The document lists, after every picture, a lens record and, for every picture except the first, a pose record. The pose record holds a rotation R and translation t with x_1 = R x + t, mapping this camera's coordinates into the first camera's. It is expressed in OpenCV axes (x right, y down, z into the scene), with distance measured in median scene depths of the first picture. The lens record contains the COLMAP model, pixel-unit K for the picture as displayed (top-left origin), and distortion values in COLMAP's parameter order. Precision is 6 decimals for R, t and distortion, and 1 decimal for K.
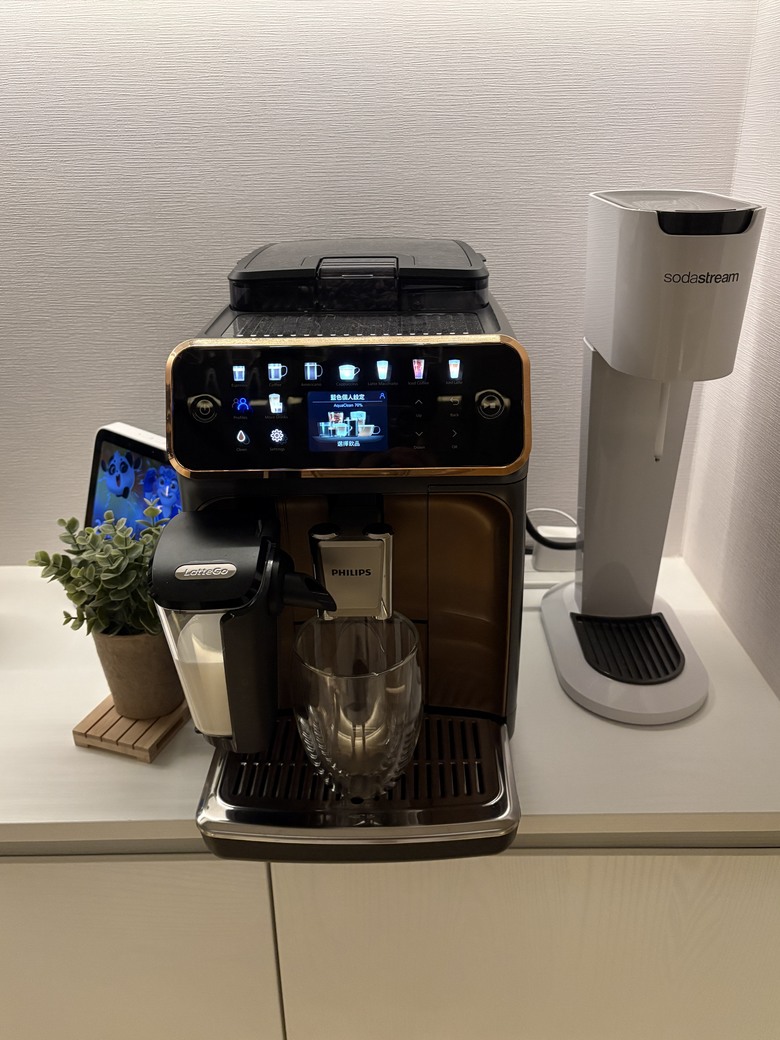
lens RADIAL K [[829.9, 0, 353.7], [0, 829.9, 503.9], [0, 0, 1]] dist [-0.012520, 0.027524]
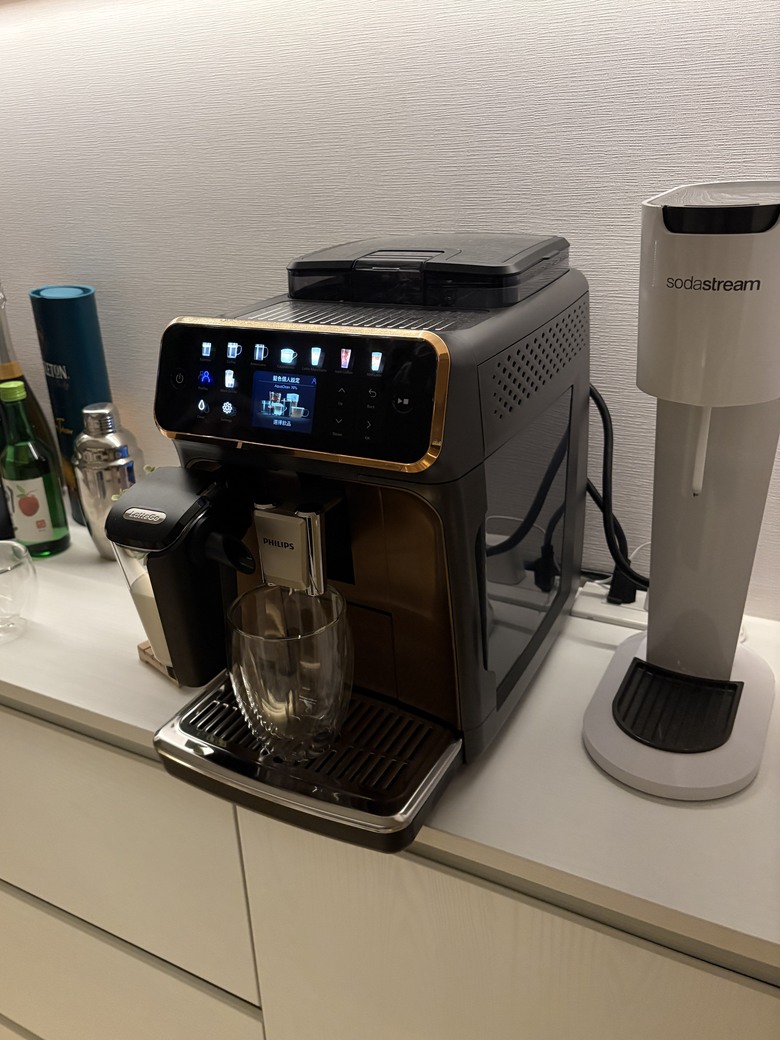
lens RADIAL K [[829.9, 0, 301.6], [0, 829.9, 506.3], [0, 0, 1]] dist [-0.012520, 0.027524]
pose [[0.880960, 0.163845, -0.443919, 0.508294], [-0.160685, 0.985978, 0.045030, -0.018492], [0.445073, 0.031662, 0.894935, 0.057426]]
